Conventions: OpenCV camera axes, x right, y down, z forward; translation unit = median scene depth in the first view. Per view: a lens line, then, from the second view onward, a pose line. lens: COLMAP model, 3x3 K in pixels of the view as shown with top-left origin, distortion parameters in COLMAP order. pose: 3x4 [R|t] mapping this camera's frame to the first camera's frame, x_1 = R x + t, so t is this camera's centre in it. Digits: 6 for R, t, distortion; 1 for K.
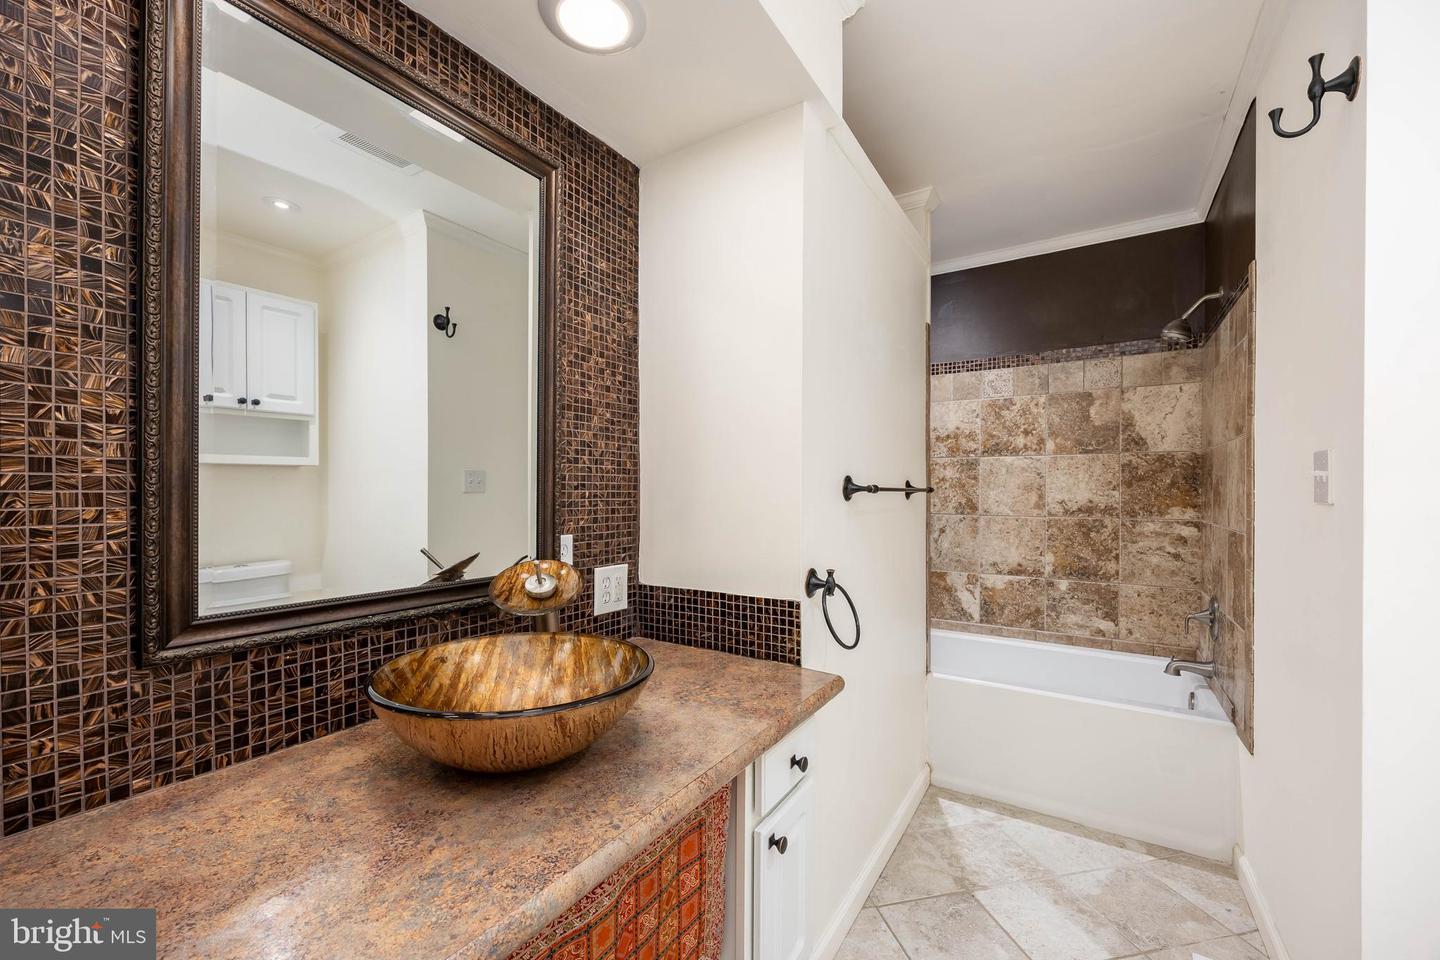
lens RADIAL K [[573.8, 0, 741.5], [0, 573.8, 487.0], [0, 0, 1]] dist [0.000328, 0.000007]
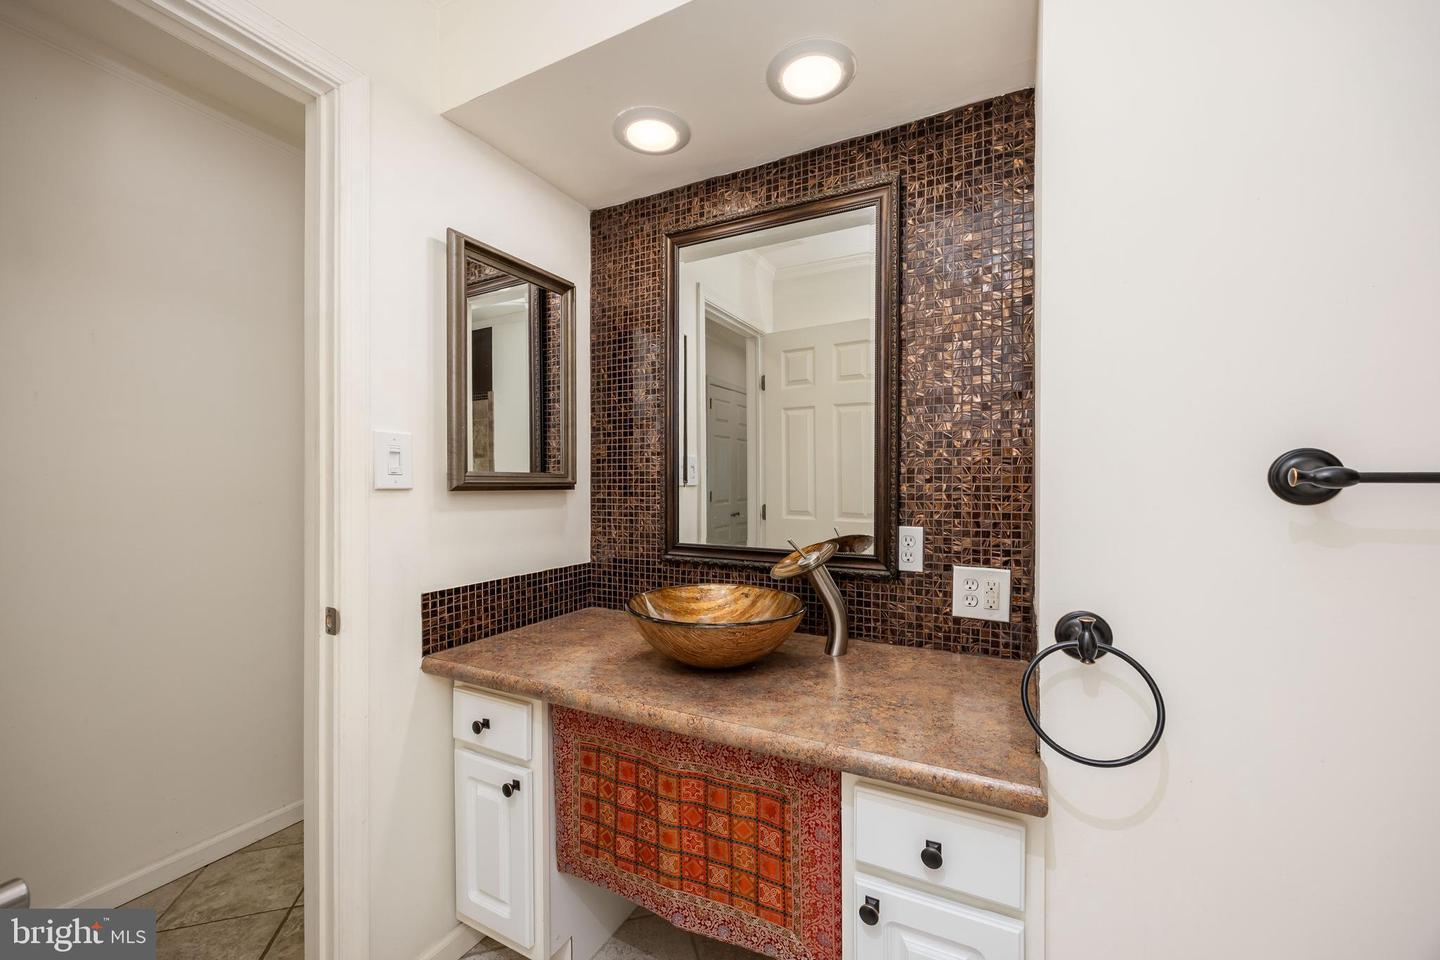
lens RADIAL K [[564.1, 0, 710.5], [0, 564.1, 480.9], [0, 0, 1]] dist [-0.001130, -0.000121]
pose [[0.073757, -0.008801, -0.997237, 0.650237], [0.005562, 0.999949, -0.008414, 0.007584], [0.997261, -0.004926, 0.073802, 0.540609]]
